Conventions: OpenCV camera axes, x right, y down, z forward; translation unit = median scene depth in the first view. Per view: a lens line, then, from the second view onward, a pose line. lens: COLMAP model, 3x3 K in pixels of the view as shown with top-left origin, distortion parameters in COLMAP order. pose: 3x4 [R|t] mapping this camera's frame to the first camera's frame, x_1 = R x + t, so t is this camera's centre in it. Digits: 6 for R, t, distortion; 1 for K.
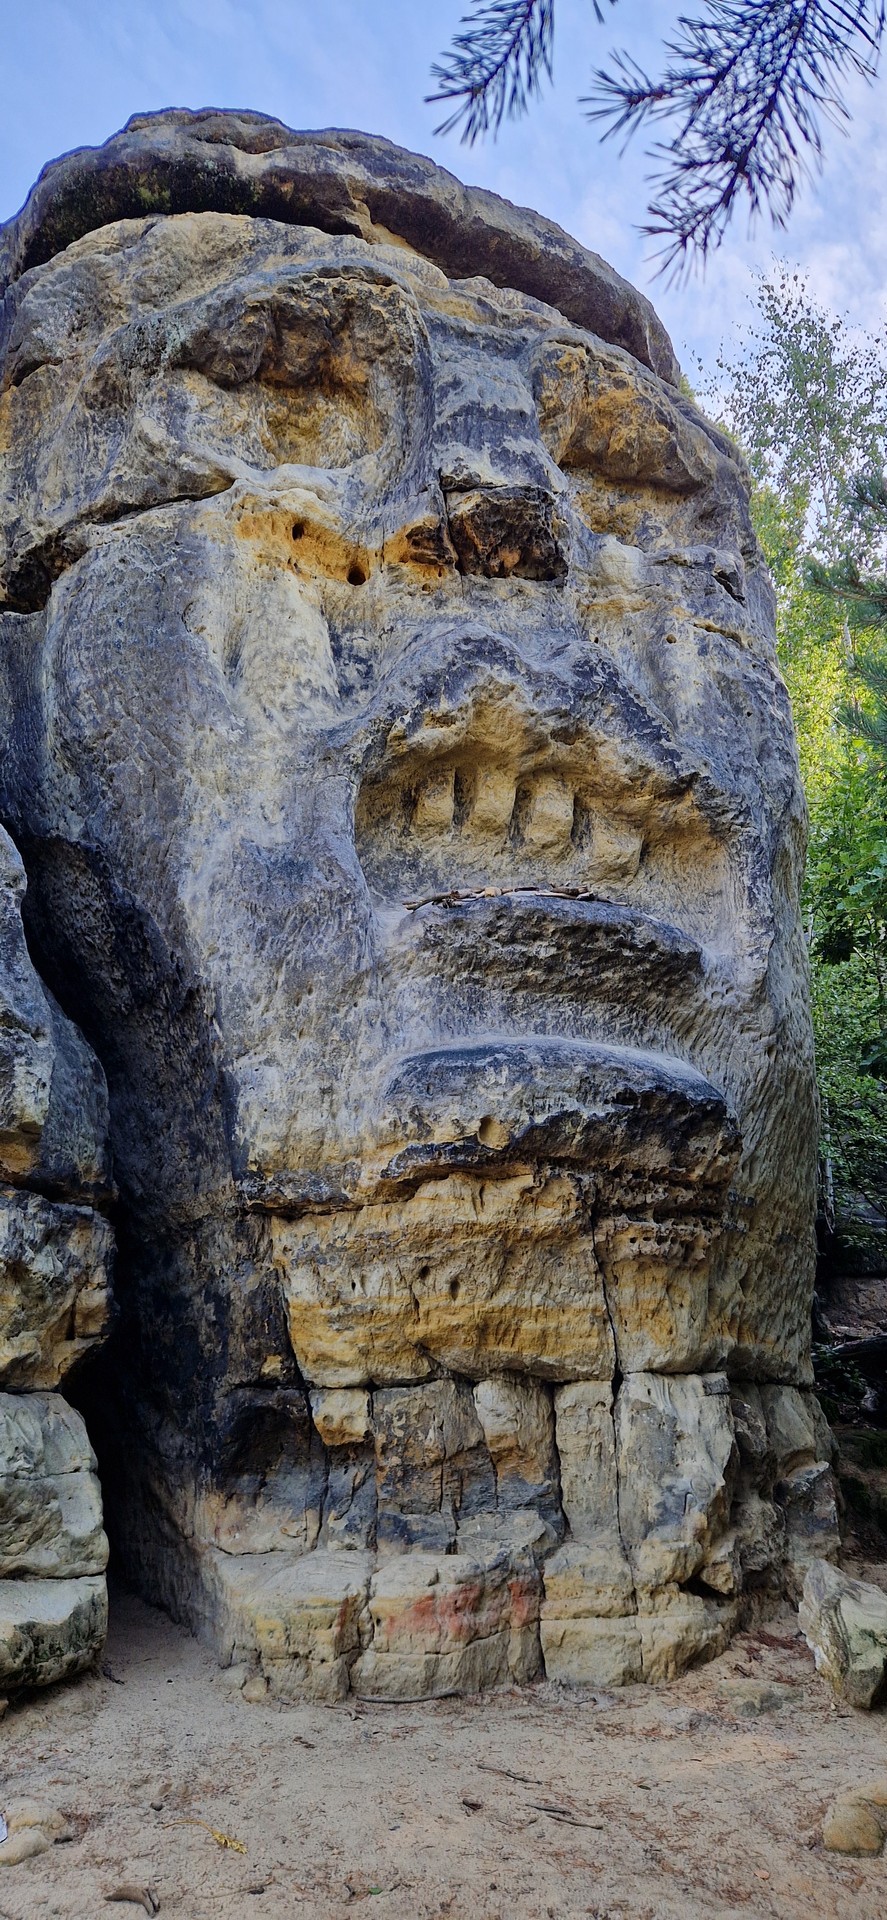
lens RADIAL K [[1279.3, 0, 469.0], [0, 1279.3, 965.2], [0, 0, 1]] dist [0.093340, -0.100910]
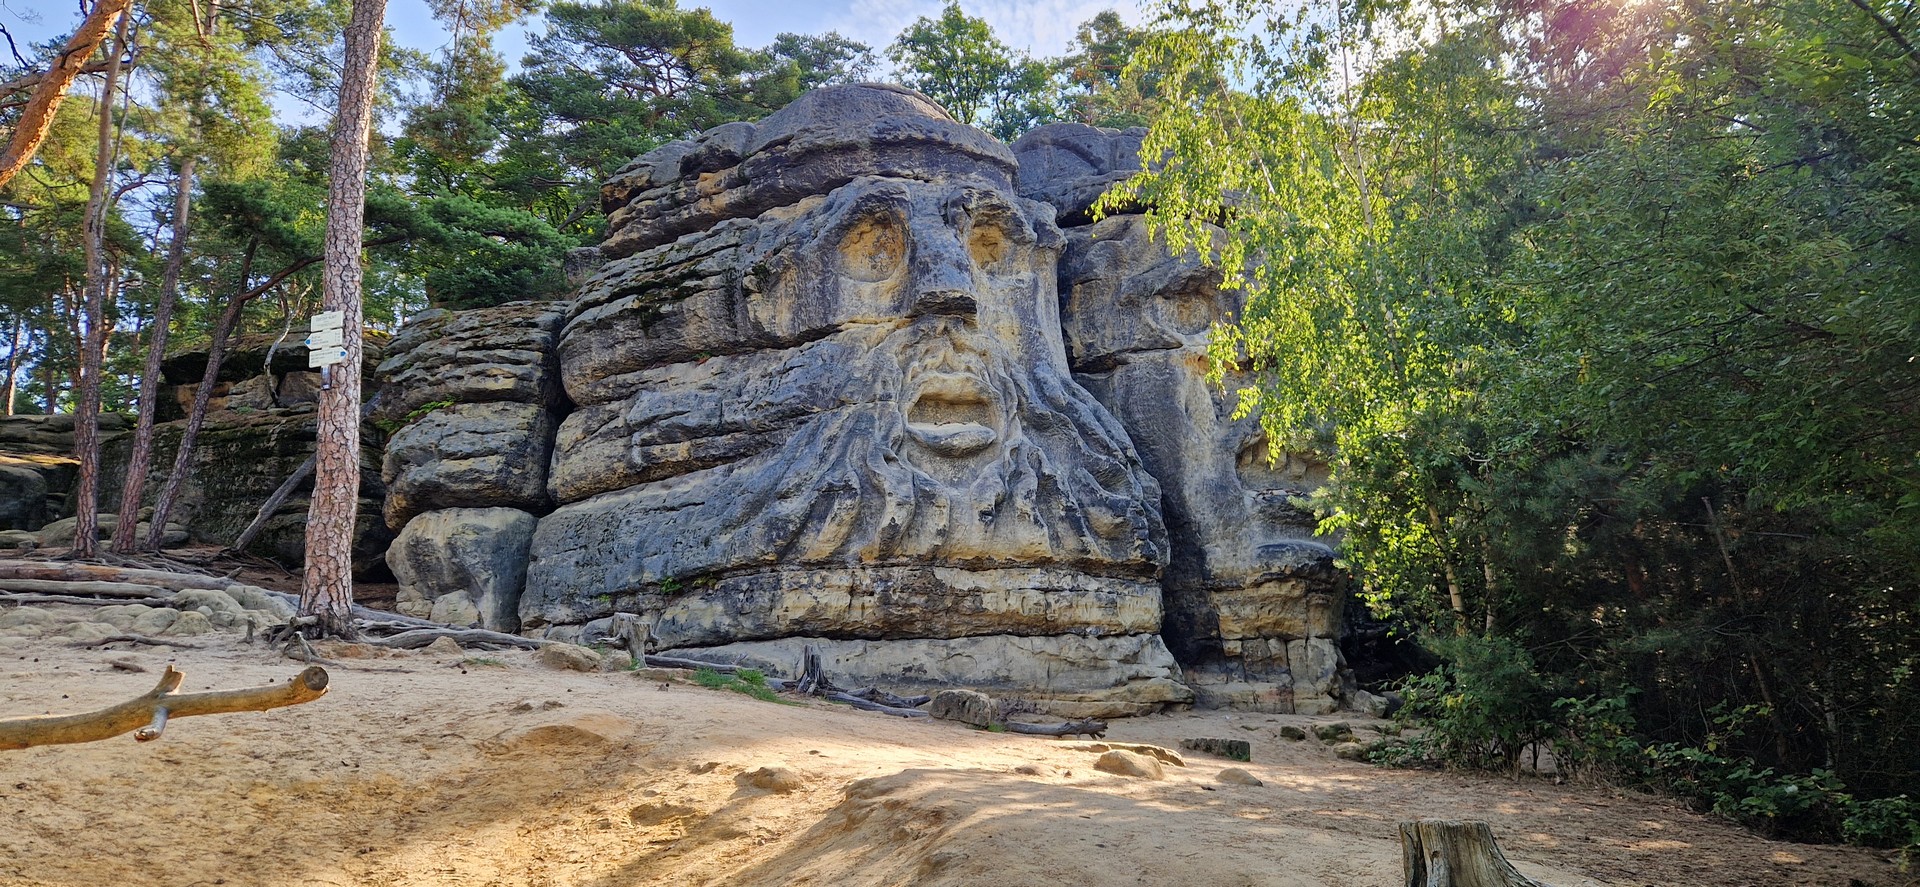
lens RADIAL K [[1275.2, 0, 947.4], [0, 1275.2, 438.5], [0, 0, 1]] dist [0.091346, -0.102216]
pose [[0.991781, 0.027734, 0.124902, -1.143716], [-0.040053, 0.994456, 0.097228, -0.449879], [-0.121513, -0.101432, 0.987394, -1.972070]]
